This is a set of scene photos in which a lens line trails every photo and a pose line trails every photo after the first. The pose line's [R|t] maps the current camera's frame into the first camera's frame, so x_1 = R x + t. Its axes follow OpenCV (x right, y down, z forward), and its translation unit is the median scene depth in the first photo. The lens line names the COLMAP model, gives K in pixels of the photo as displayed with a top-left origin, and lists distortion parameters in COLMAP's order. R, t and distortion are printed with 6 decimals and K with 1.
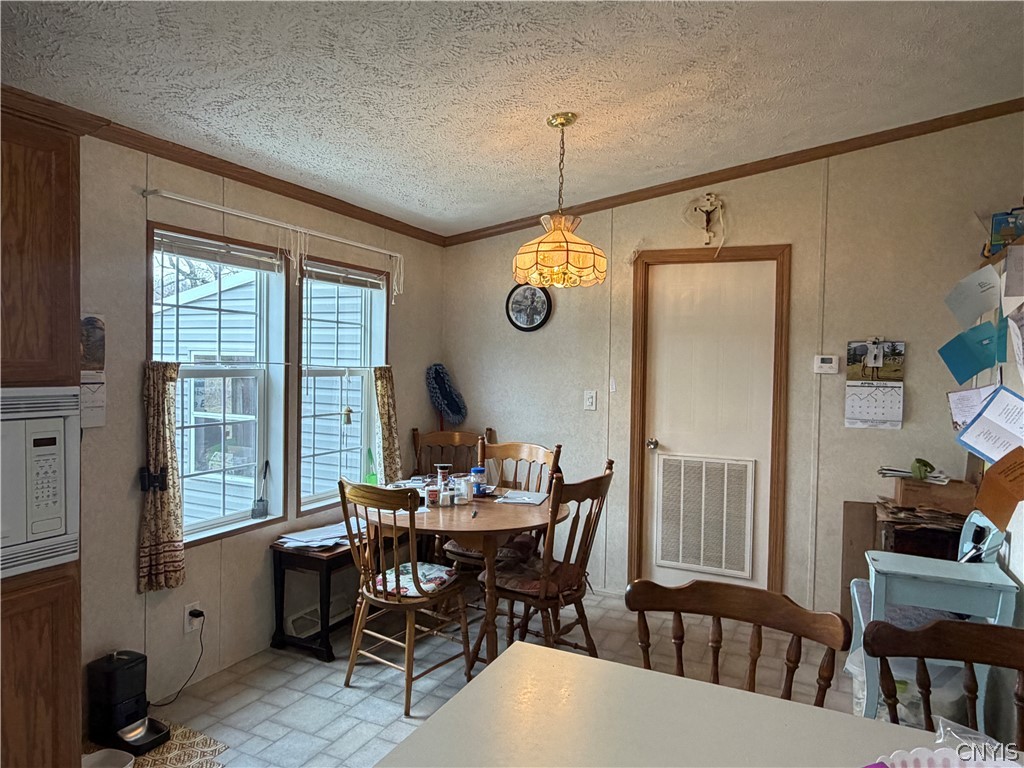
lens RADIAL K [[674.9, 0, 511.7], [0, 674.9, 384.2], [0, 0, 1]] dist [0.000494, -0.002330]
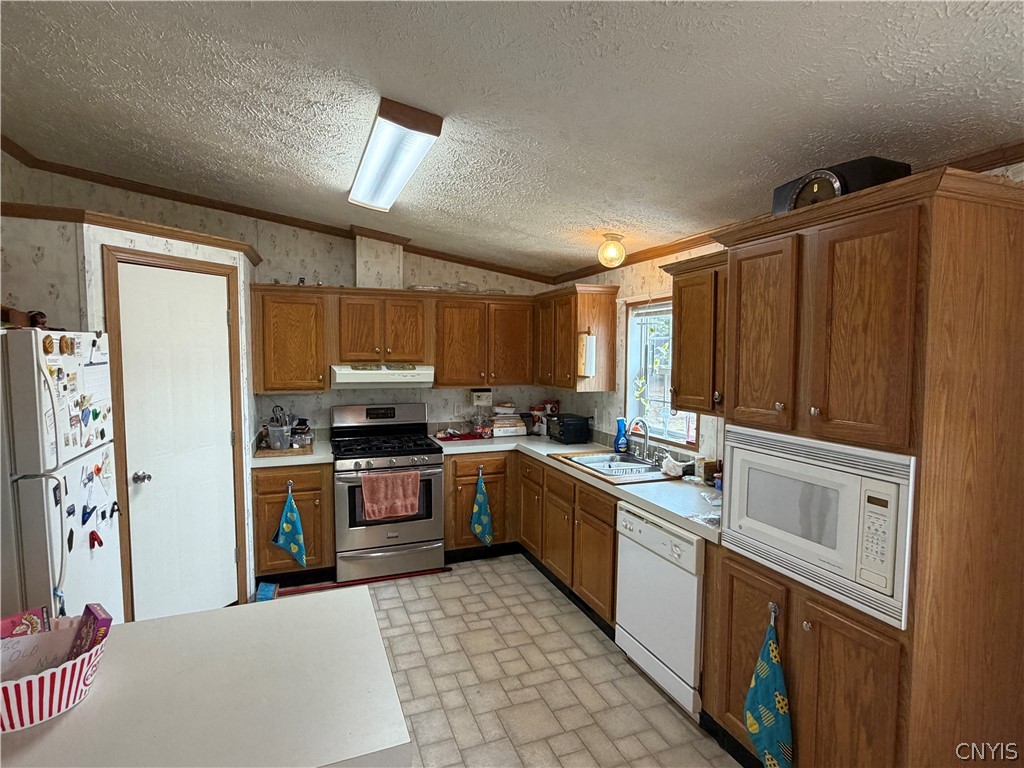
lens RADIAL K [[527.4, 0, 512.9], [0, 527.4, 383.0], [0, 0, 1]] dist [0.001143, -0.004026]
pose [[-0.685131, 0.015076, -0.728264, 0.169866], [-0.045213, 0.996978, 0.063173, -0.069178], [0.727015, 0.076209, -0.682379, 0.600411]]
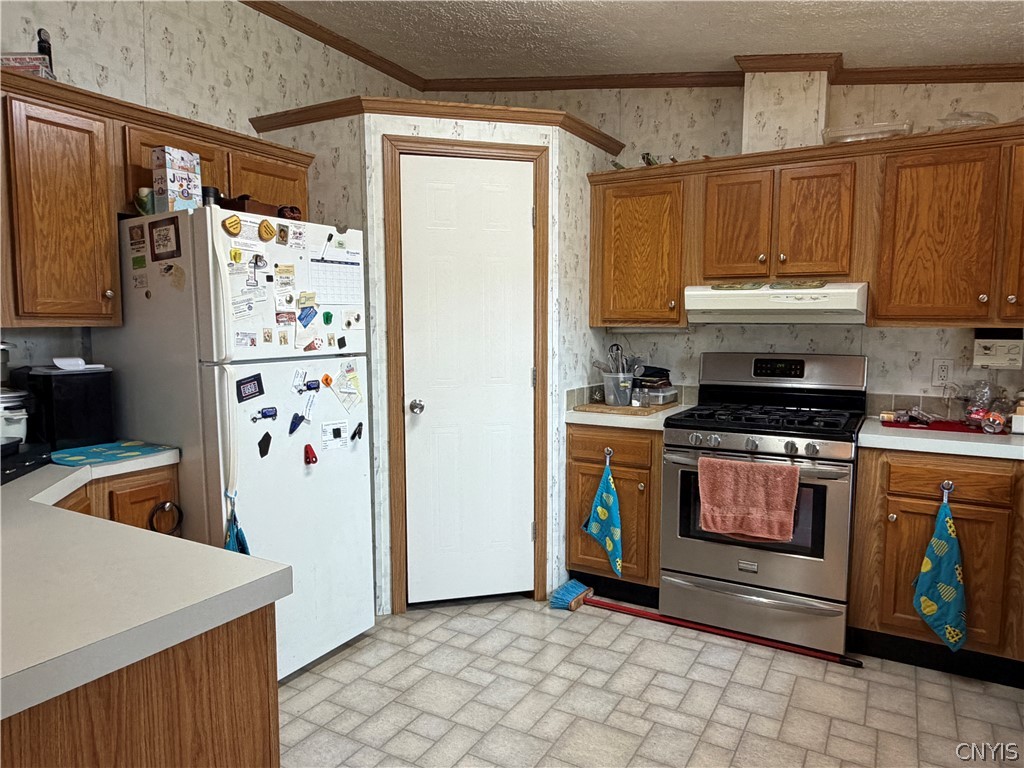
lens RADIAL K [[674.9, 0, 512.6], [0, 674.9, 385.6], [0, 0, 1]] dist [0.000494, -0.002330]
pose [[-0.996102, -0.037930, 0.079637, -0.221782], [-0.028253, 0.992456, 0.119303, 0.015173], [-0.083562, 0.116588, -0.989659, 0.510821]]
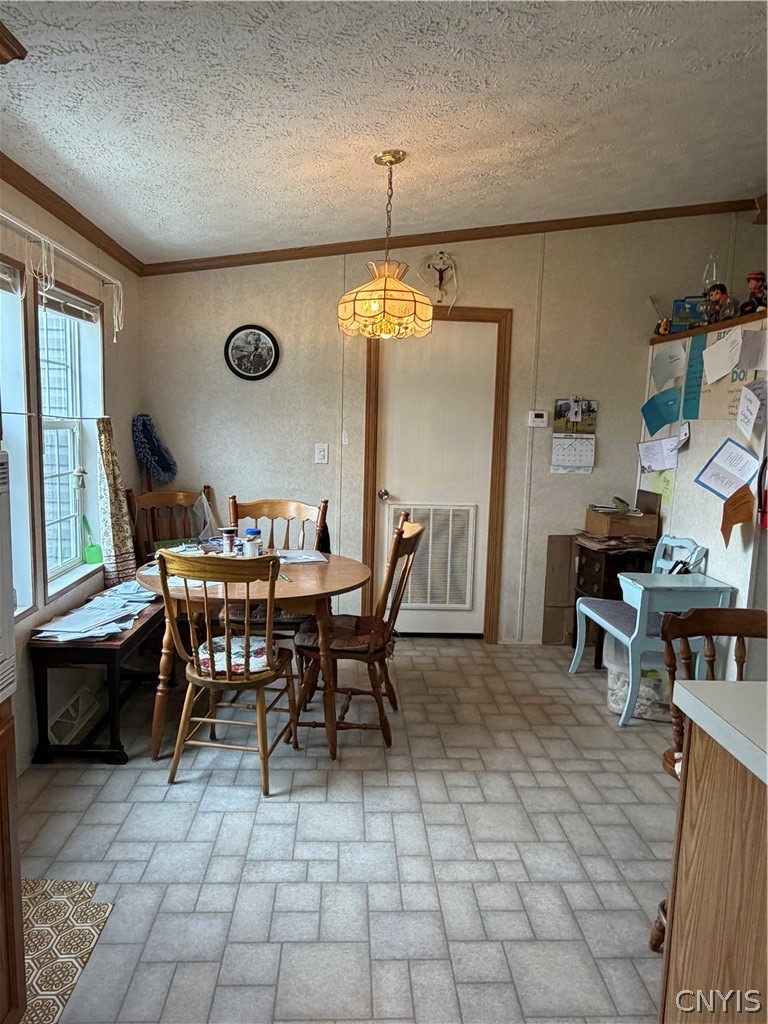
lens RADIAL K [[674.9, 0, 379.2], [0, 674.9, 507.7], [0, 0, 1]] dist [0.000494, -0.002330]
pose [[0.882023, -0.054777, 0.468012, -0.347166], [0.003264, 0.993906, 0.110178, -0.007342], [-0.471195, -0.095652, 0.876827, 0.113154]]
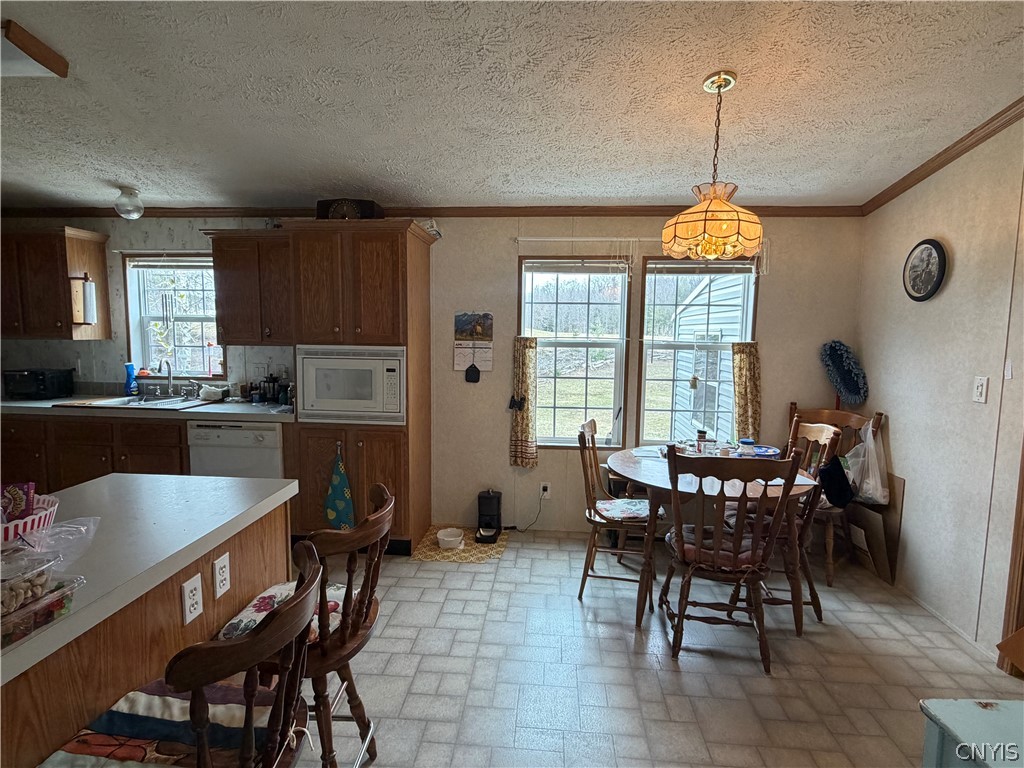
lens RADIAL K [[527.4, 0, 512.3], [0, 527.4, 385.7], [0, 0, 1]] dist [0.001143, -0.004026]
pose [[0.356223, 0.079253, -0.931034, 0.597684], [-0.037199, 0.996809, 0.070619, -0.002184], [0.933660, 0.009477, 0.358034, 0.392473]]
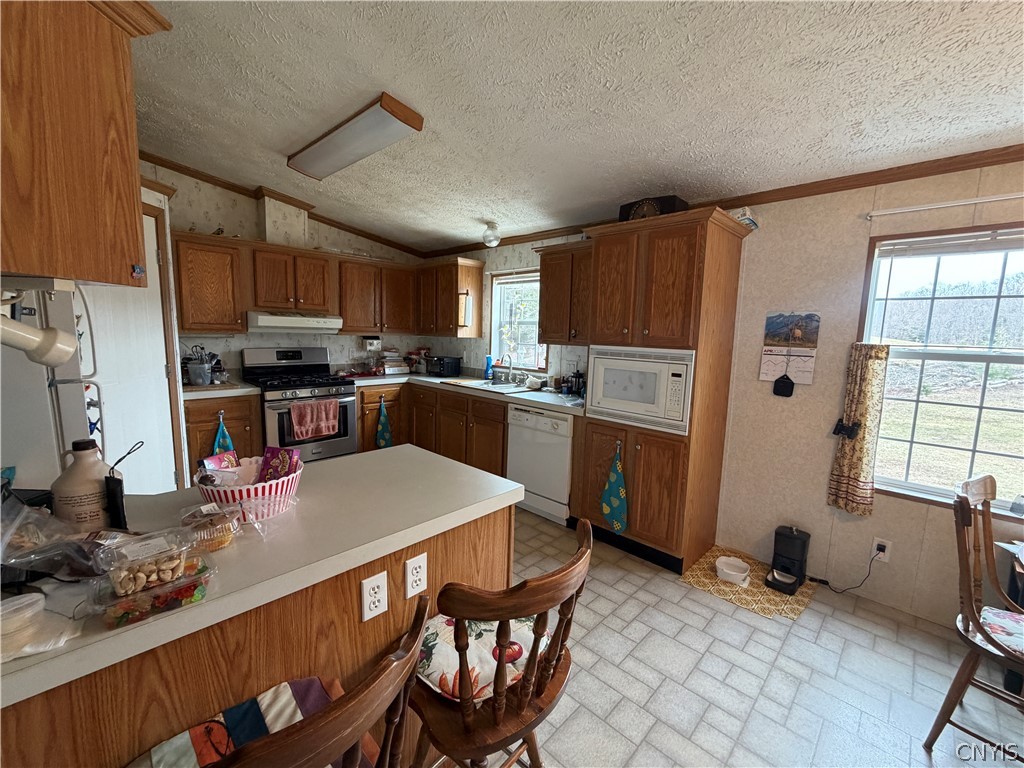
lens RADIAL K [[425.5, 0, 513.1], [0, 425.5, 384.3], [0, 0, 1]] dist [-0.000569, 0.000746]
pose [[-0.320017, 0.086824, -0.943425, 0.398456], [-0.067612, 0.991160, 0.114152, -0.002515], [0.944996, 0.100318, -0.311317, 0.492597]]
